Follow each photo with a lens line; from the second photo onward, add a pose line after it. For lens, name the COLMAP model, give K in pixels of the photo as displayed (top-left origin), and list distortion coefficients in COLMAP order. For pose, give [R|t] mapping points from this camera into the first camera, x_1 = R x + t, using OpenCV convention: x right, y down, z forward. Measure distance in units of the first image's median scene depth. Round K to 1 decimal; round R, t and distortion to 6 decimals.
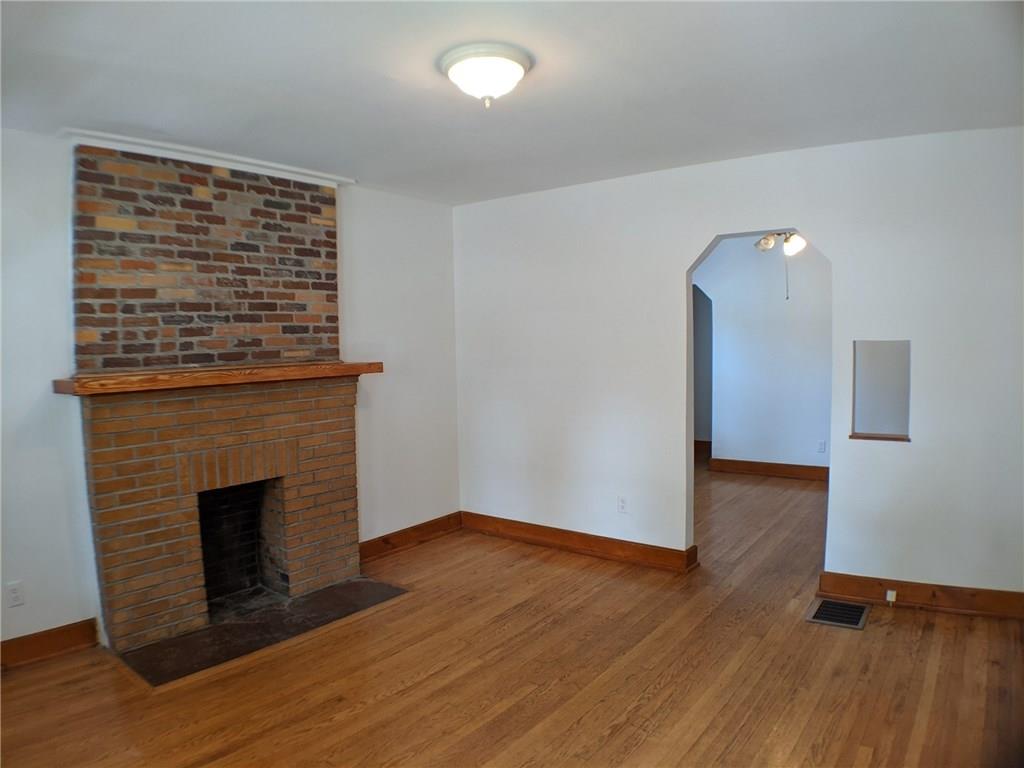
lens RADIAL K [[648.9, 0, 516.8], [0, 648.9, 379.6], [0, 0, 1]] dist [-0.159361, -0.003563]
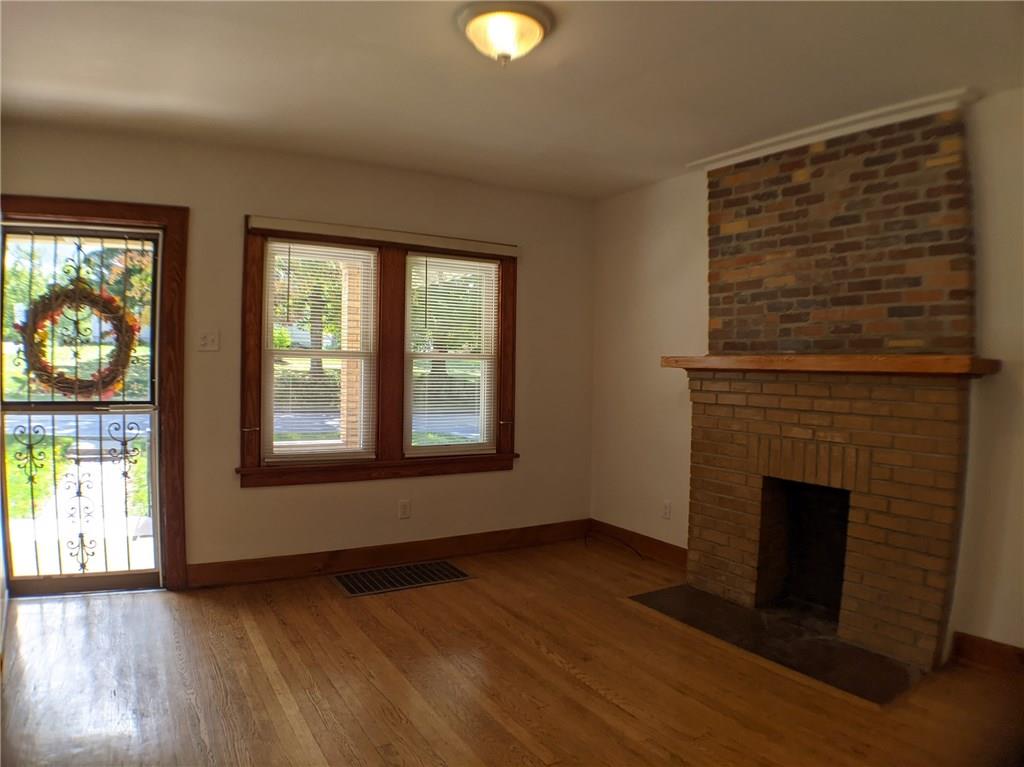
lens RADIAL K [[648.9, 0, 516.8], [0, 648.9, 379.1], [0, 0, 1]] dist [-0.159361, -0.003563]
pose [[-0.359243, 0.036121, -0.932545, 0.563173], [-0.068082, 0.995574, 0.064790, -0.014631], [0.930757, 0.086765, -0.355194, 0.931866]]
